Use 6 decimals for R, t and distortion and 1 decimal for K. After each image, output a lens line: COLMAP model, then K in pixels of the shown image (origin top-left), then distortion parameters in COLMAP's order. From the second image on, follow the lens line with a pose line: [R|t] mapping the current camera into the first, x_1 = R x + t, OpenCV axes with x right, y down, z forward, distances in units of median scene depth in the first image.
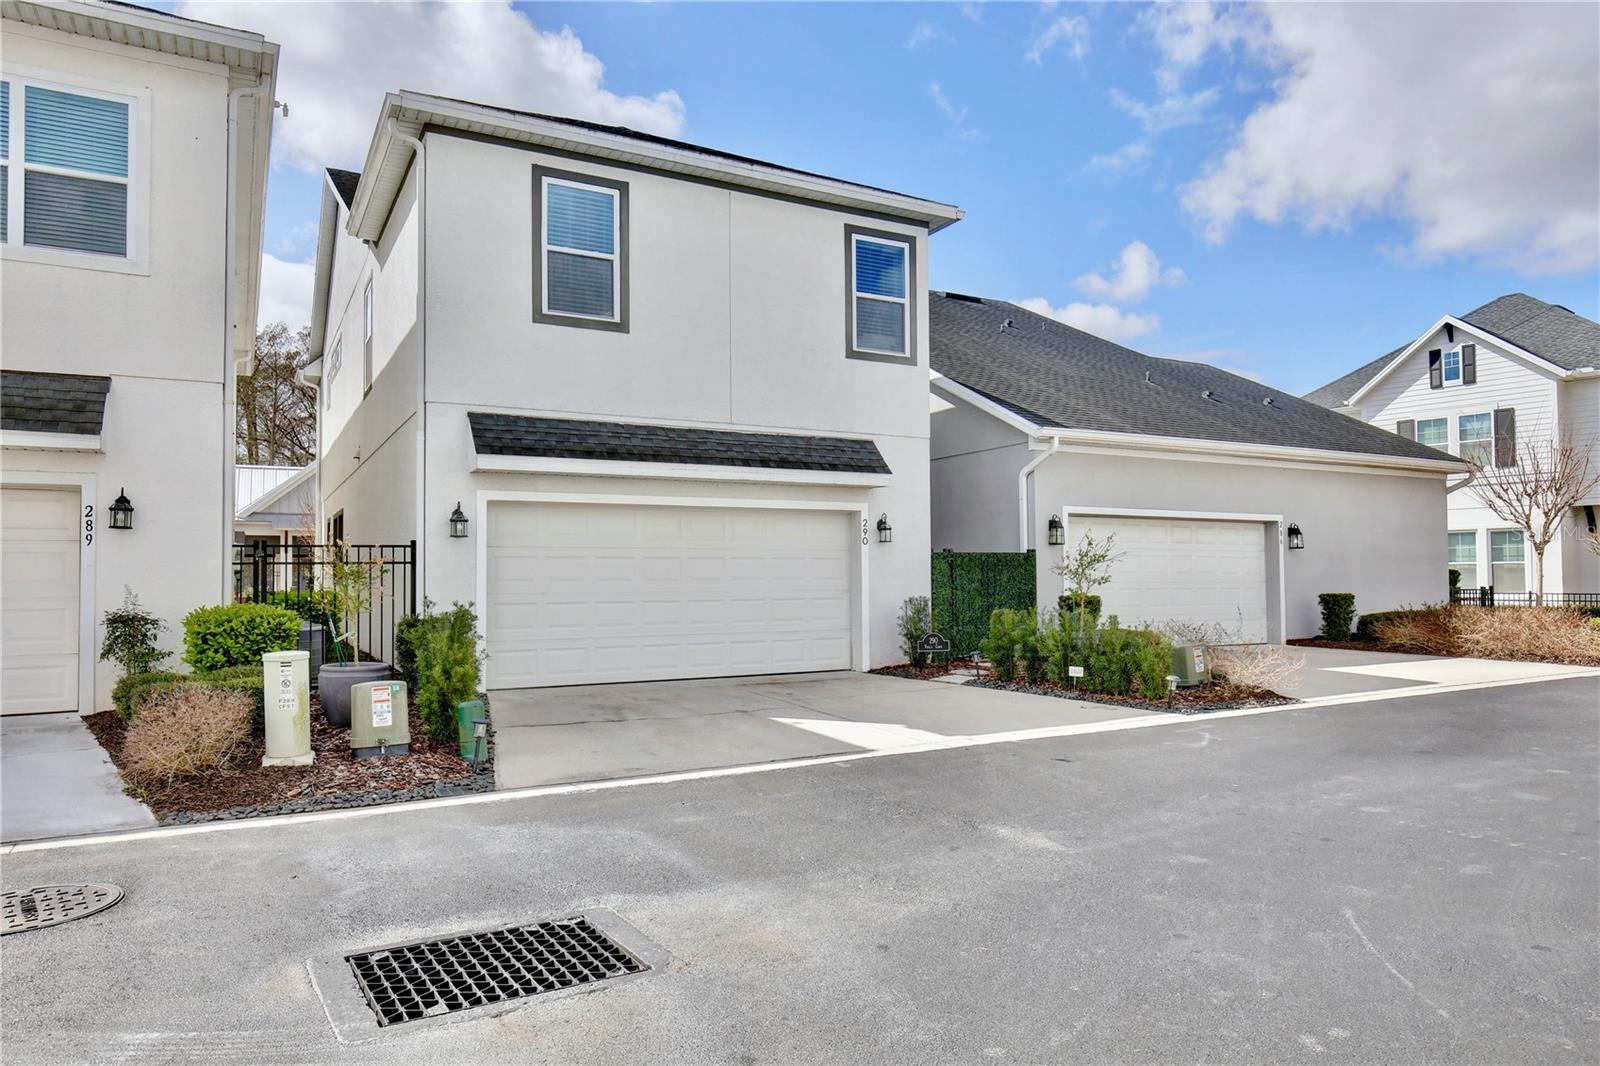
lens RADIAL K [[1075.3, 0, 802.4], [0, 1075.3, 536.8], [0, 0, 1]] dist [-0.009749, 0.011681]
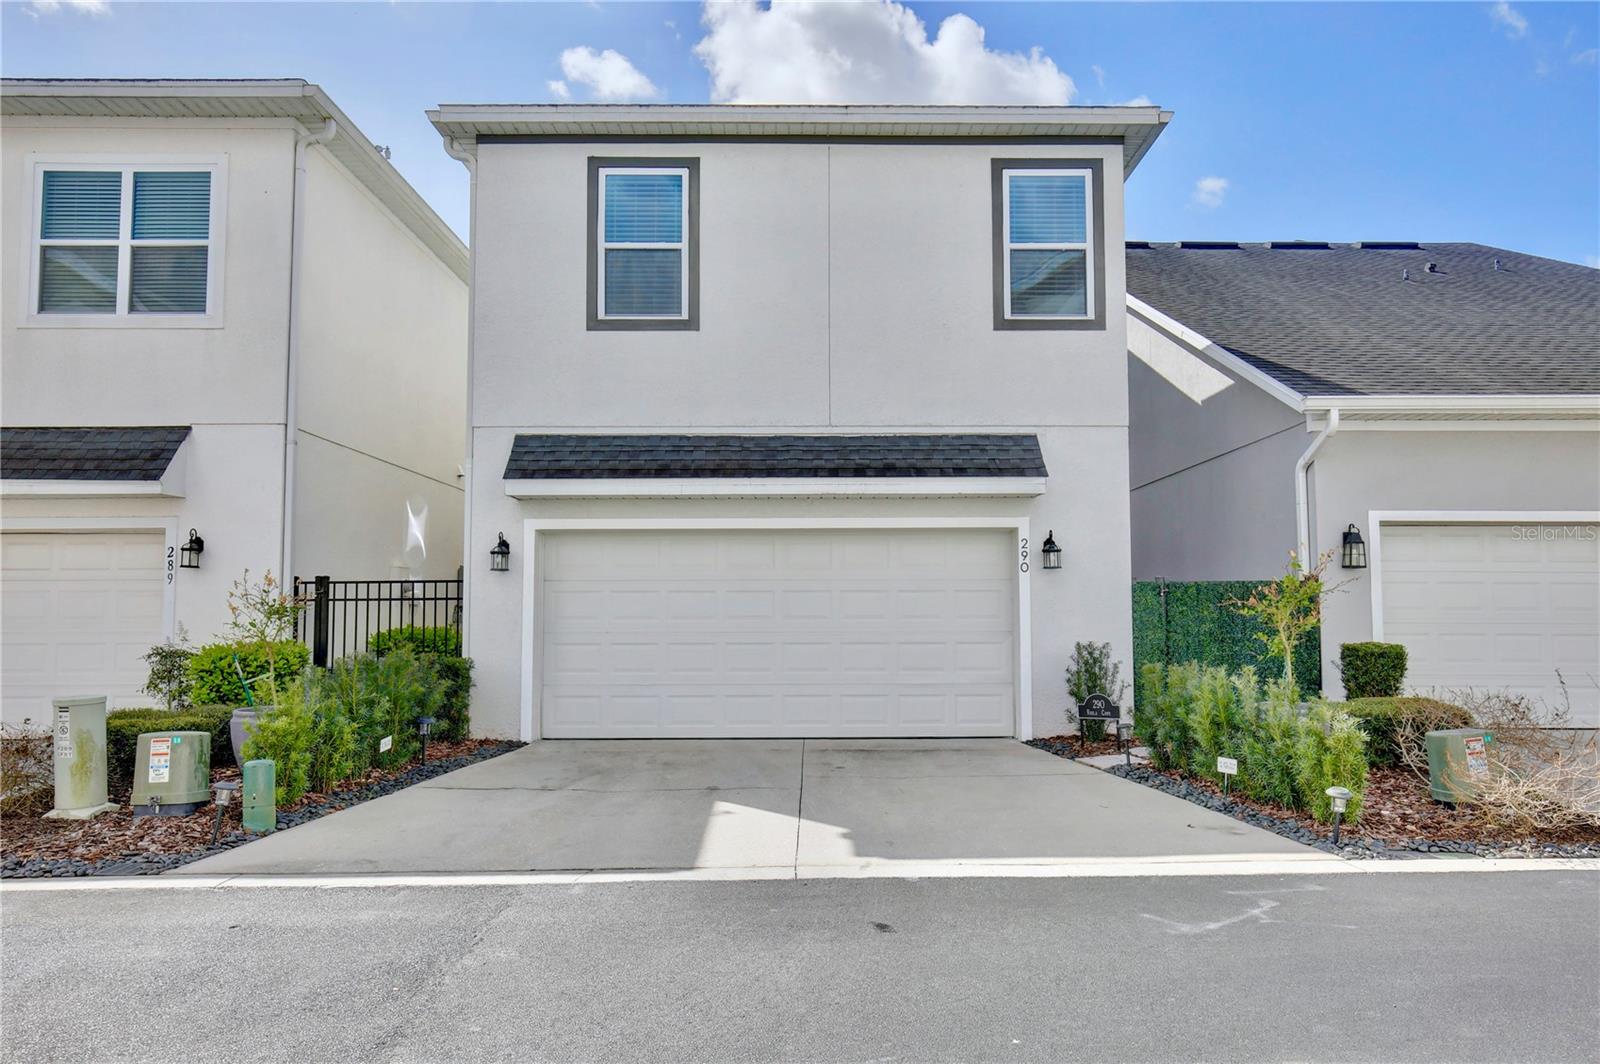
lens RADIAL K [[1075.3, 0, 803.3], [0, 1075.3, 536.4], [0, 0, 1]] dist [-0.009749, 0.011681]
pose [[0.872666, -0.031019, -0.487331, 0.330804], [0.016422, 0.999280, -0.034197, 0.006236], [0.488041, 0.021840, 0.872547, 0.299027]]
